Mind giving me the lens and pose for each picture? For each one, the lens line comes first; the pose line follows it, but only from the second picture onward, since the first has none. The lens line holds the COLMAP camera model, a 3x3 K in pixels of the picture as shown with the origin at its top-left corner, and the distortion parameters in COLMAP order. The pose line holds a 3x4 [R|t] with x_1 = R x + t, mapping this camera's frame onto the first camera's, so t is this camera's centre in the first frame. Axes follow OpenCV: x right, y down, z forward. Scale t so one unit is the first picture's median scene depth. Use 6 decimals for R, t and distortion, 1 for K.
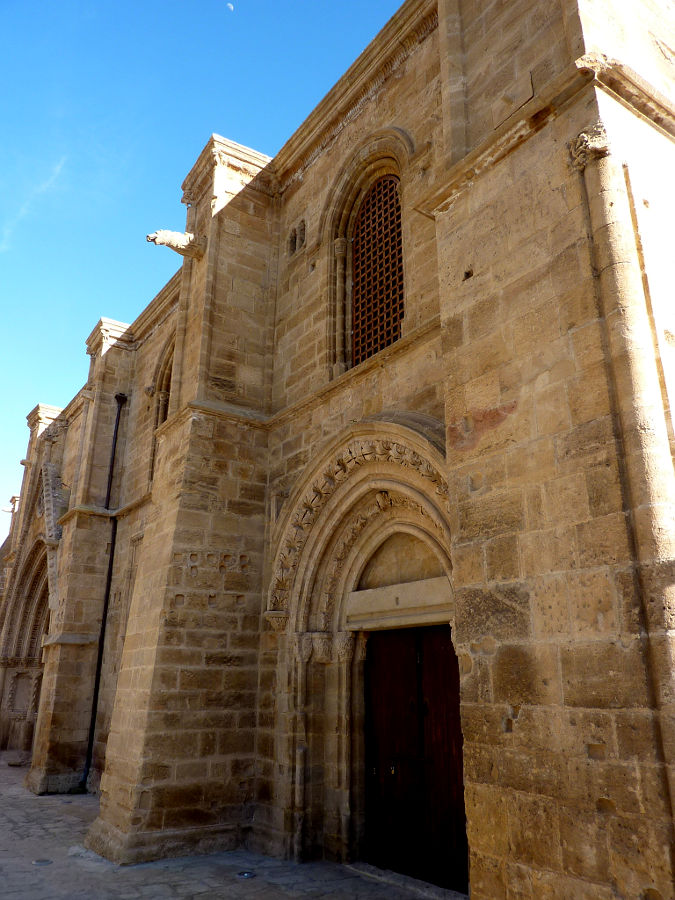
lens RADIAL K [[663.7, 0, 337.5], [0, 663.7, 450.0], [0, 0, 1]] dist [-0.028430, -0.001820]
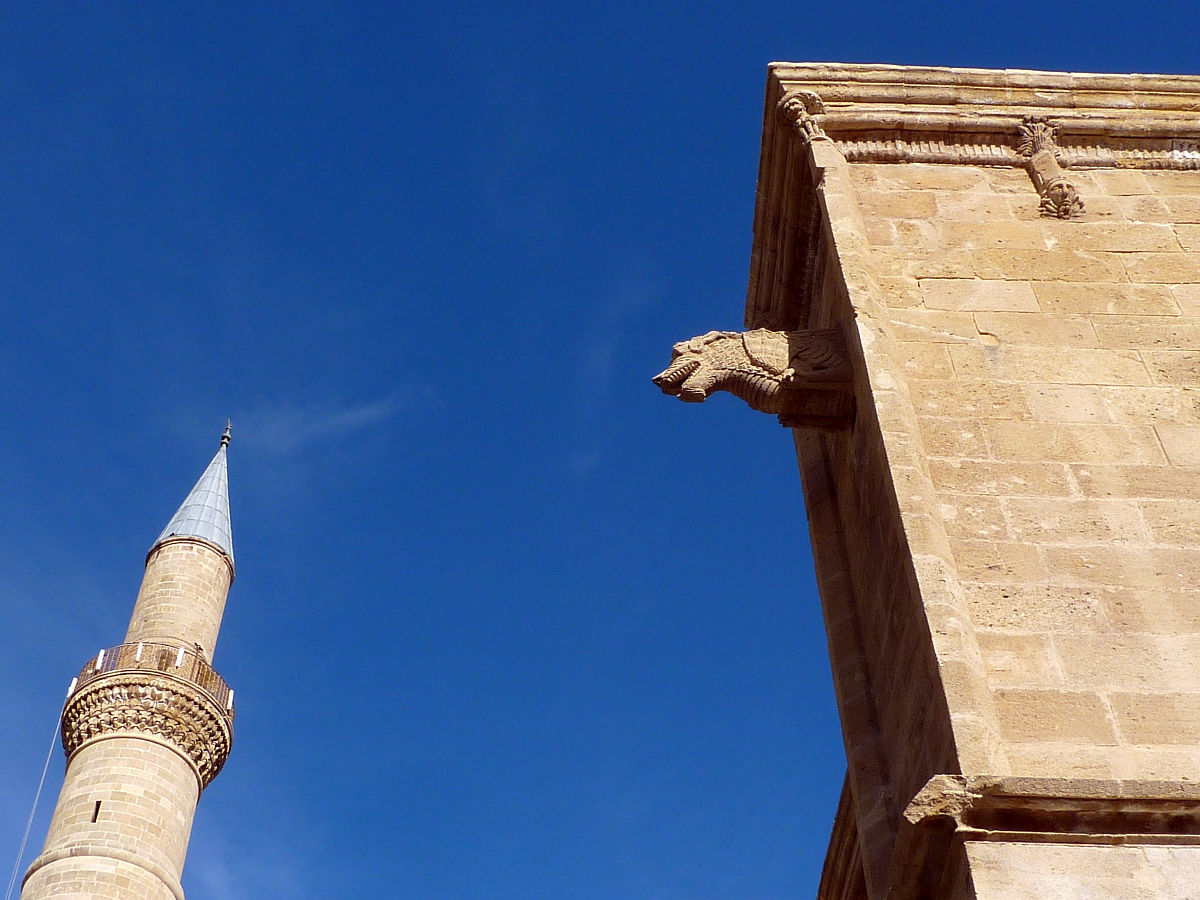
lens RADIAL K [[1771.0, 0, 600.0], [0, 1771.0, 450.0], [0, 0, 1]] dist [-0.016635, -0.089113]
pose [[0.839298, -0.424104, -0.340169, 0.687705], [0.180942, 0.807917, -0.560830, -0.130806], [0.512678, 0.409153, 0.754821, -0.158006]]
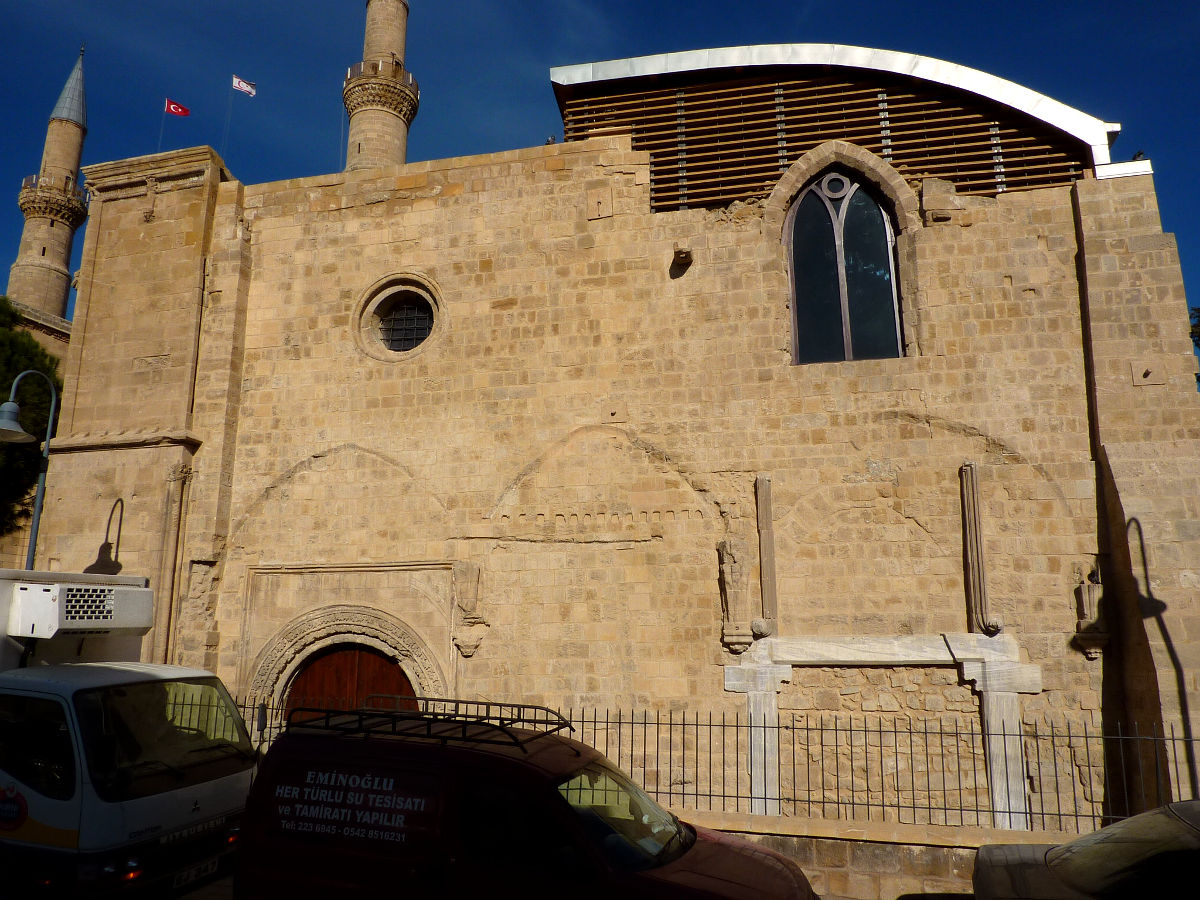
lens RADIAL K [[885.0, 0, 600.0], [0, 885.0, 450.0], [0, 0, 1]] dist [-0.028430, -0.001820]
pose [[0.655288, -0.151191, -0.740094, 3.597593], [0.249449, 0.968113, 0.023092, -0.124740], [0.713003, -0.199748, 0.672107, 0.197426]]
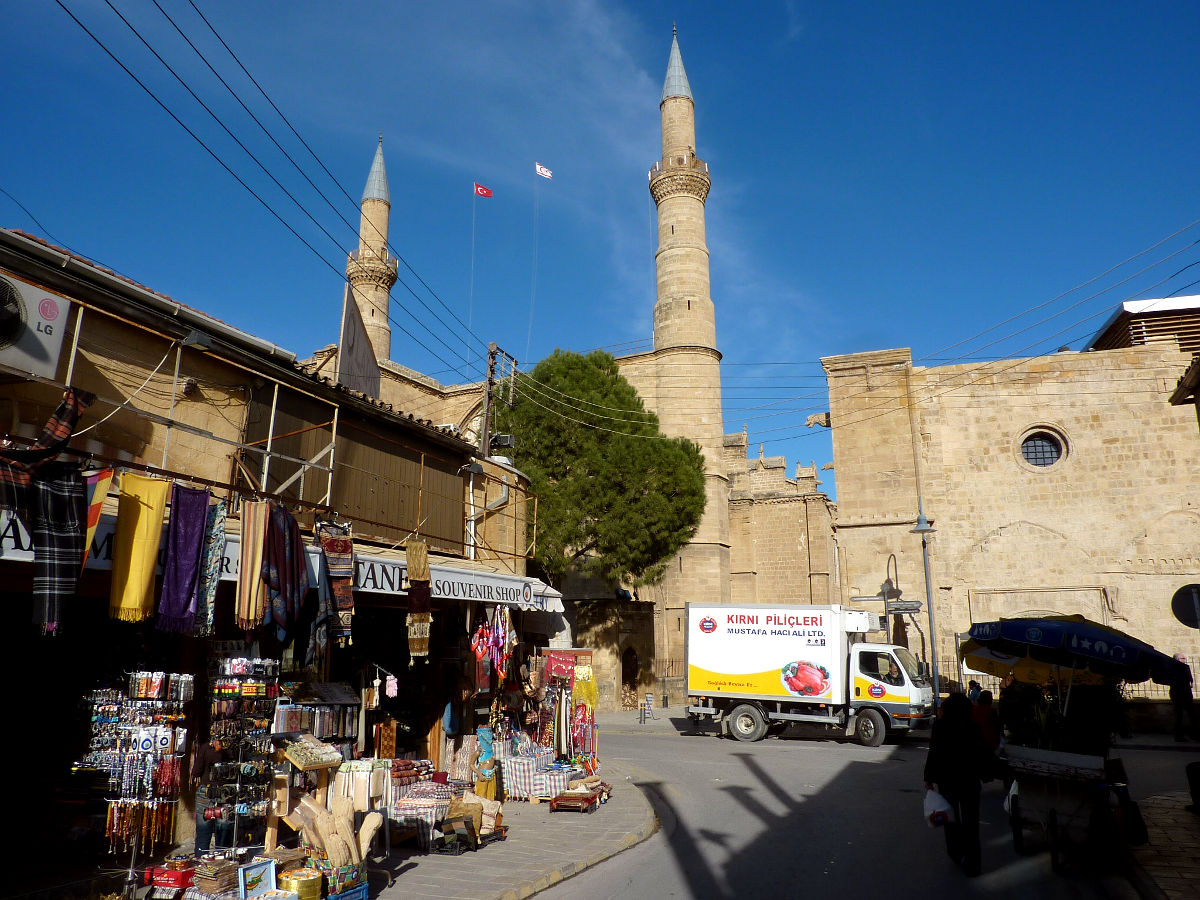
lens RADIAL K [[885.0, 0, 600.0], [0, 885.0, 450.0], [0, 0, 1]] dist [-0.028430, -0.001820]
pose [[0.583275, -0.156565, -0.797043, 3.659762], [0.278328, 0.960369, 0.015032, -1.346037], [0.763102, -0.230607, 0.603735, -3.084811]]
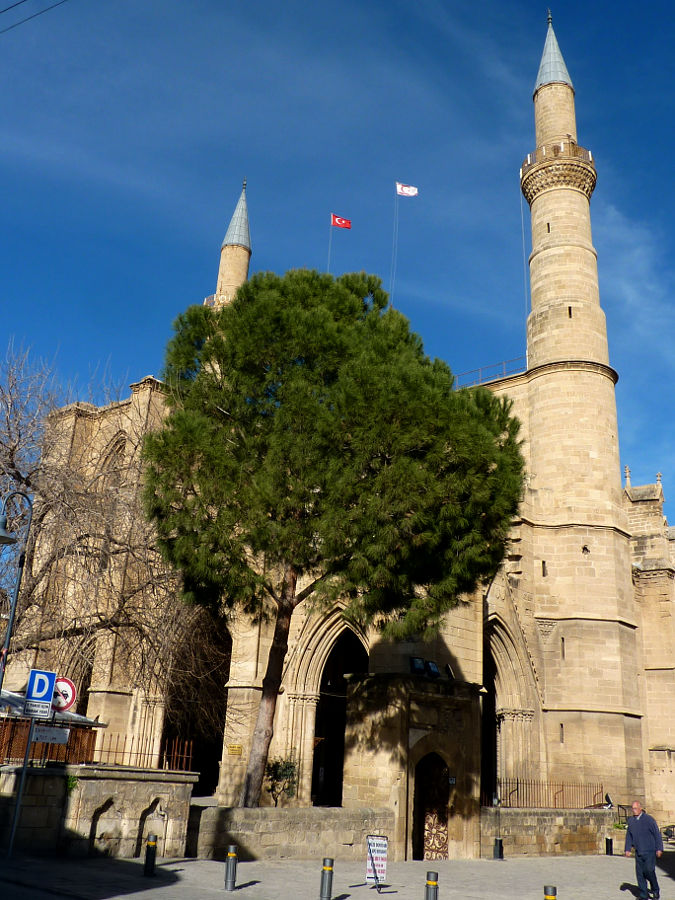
lens RADIAL K [[876.9, 0, 333.9], [0, 876.9, 411.6], [0, 0, 1]] dist [-0.036044, -0.002911]
pose [[0.387028, -0.300267, -0.871808, 2.061830], [0.262416, 0.942262, -0.208037, -0.493027], [0.883939, -0.148260, 0.443476, -1.121827]]
